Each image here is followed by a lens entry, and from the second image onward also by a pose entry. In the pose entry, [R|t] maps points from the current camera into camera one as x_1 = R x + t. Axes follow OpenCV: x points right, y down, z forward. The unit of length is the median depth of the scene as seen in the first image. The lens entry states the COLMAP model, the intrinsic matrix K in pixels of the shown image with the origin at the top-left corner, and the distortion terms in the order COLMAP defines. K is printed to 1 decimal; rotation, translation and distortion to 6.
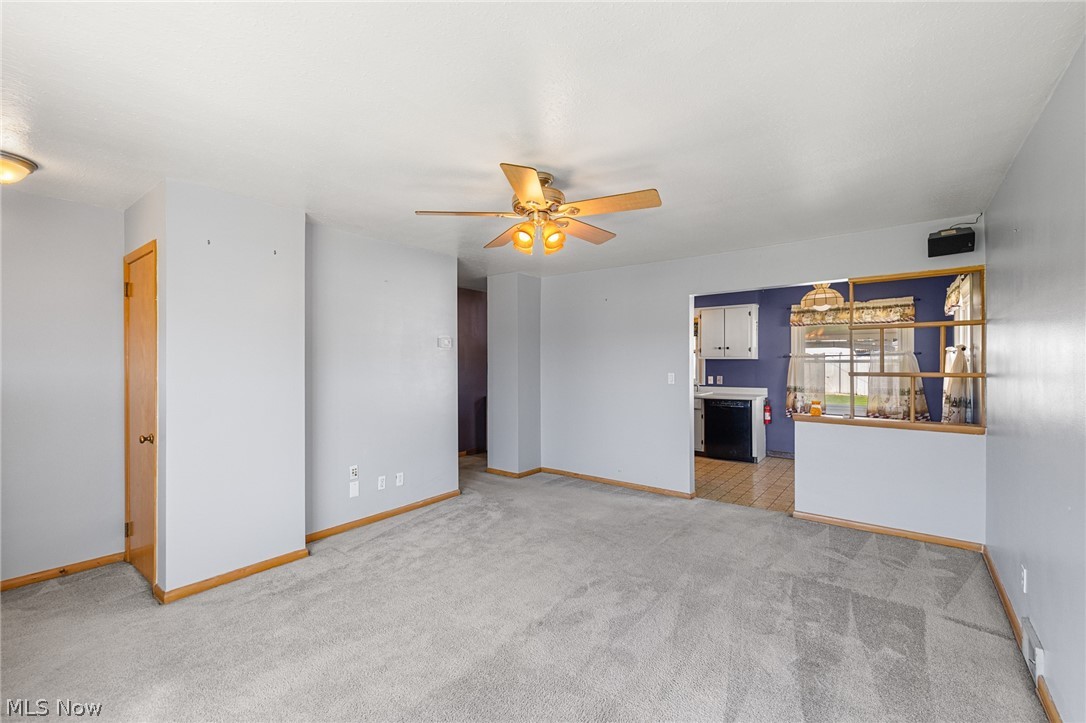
lens RADIAL K [[458.8, 0, 540.7], [0, 458.8, 358.5], [0, 0, 1]] dist [0.000099, 0.000745]
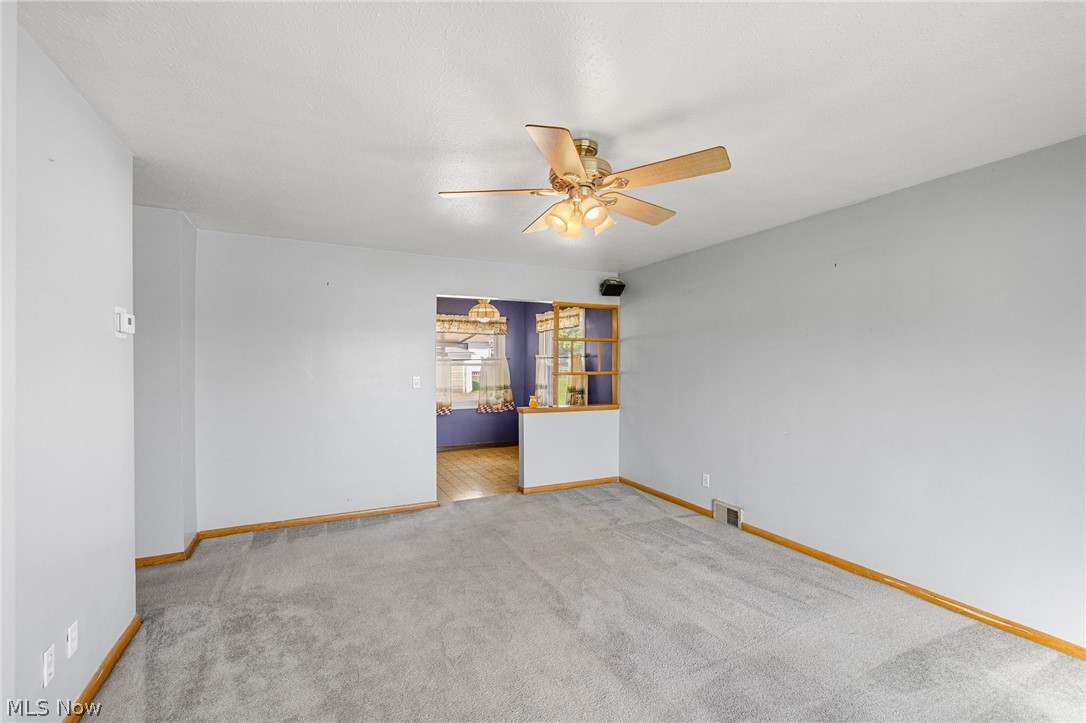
lens RADIAL K [[458.8, 0, 537.3], [0, 458.8, 366.4], [0, 0, 1]] dist [0.000099, 0.000745]
pose [[0.440955, -0.001981, 0.897527, -0.417722], [-0.005680, 0.999971, 0.004998, 0.004631], [-0.897511, -0.007302, 0.440931, 0.359471]]
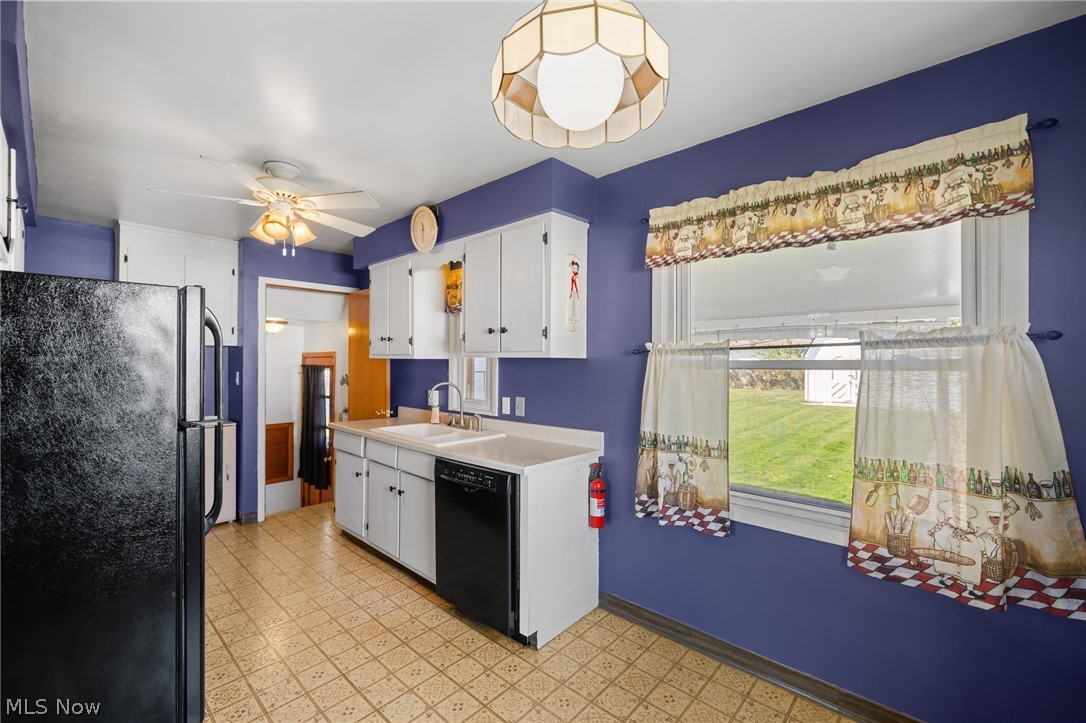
lens RADIAL K [[458.8, 0, 541.5], [0, 458.8, 359.7], [0, 0, 1]] dist [0.000099, 0.000745]
pose [[0.996519, -0.001266, -0.083358, 0.638410], [0.001979, 0.999962, 0.008476, -0.000974], [0.083344, -0.008611, 0.996484, 0.818124]]
